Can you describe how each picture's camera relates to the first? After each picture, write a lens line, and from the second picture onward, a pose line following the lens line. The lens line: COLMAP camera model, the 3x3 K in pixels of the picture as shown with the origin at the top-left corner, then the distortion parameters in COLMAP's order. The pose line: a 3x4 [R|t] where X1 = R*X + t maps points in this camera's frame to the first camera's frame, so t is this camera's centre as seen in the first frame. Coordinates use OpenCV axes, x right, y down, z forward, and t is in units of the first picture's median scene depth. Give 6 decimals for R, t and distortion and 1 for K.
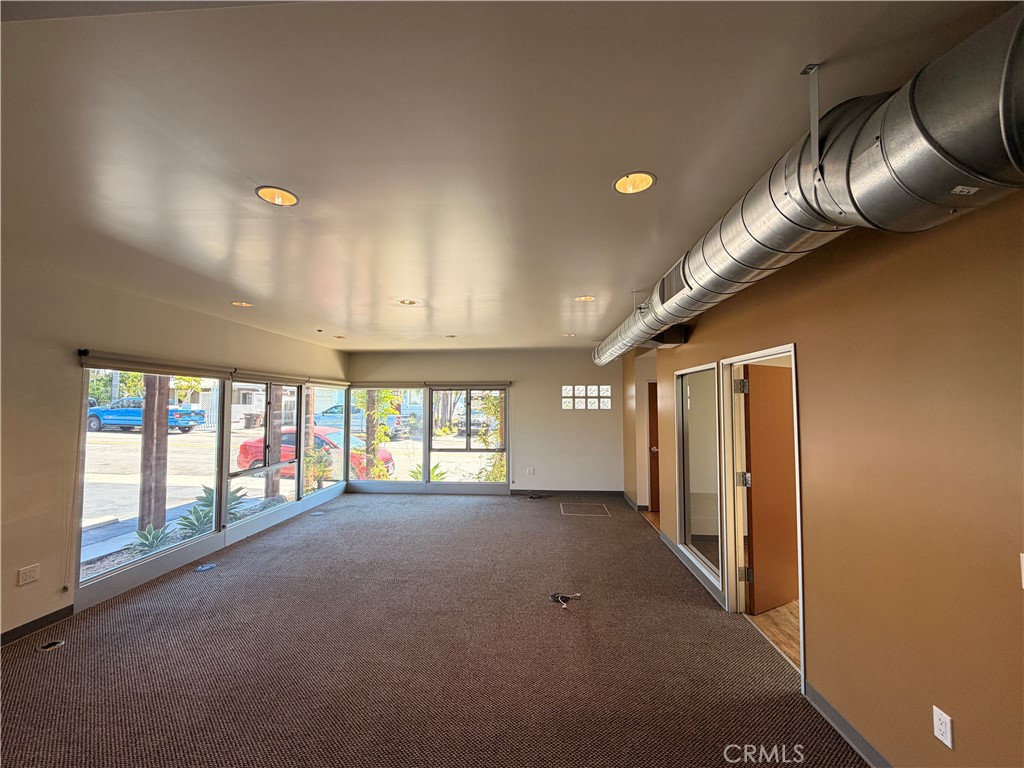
lens RADIAL K [[408.8, 0, 508.6], [0, 408.8, 383.7], [0, 0, 1]] dist [0.007334, -0.000059]
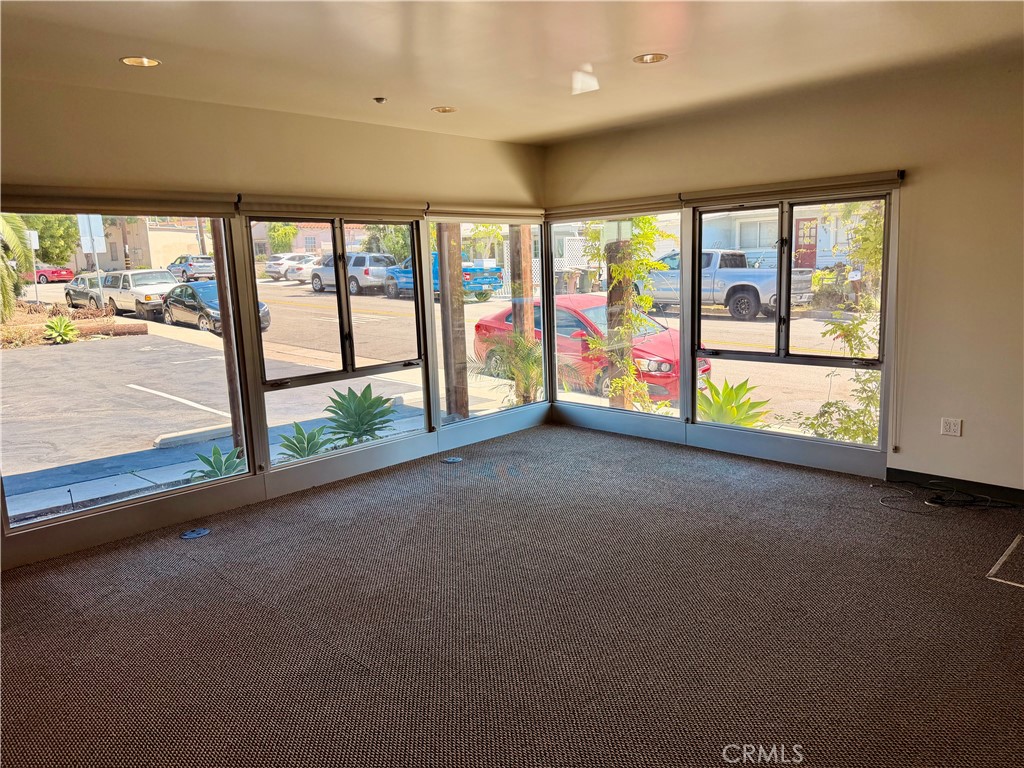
lens RADIAL K [[727.6, 0, 512.0], [0, 727.6, 384.0], [0, 0, 1]] dist [0.032920, -0.029485]
pose [[0.765412, 0.080085, -0.638538, 0.165535], [0.069567, 0.976115, 0.205814, 0.020932], [0.639769, -0.201954, 0.741559, 0.293844]]
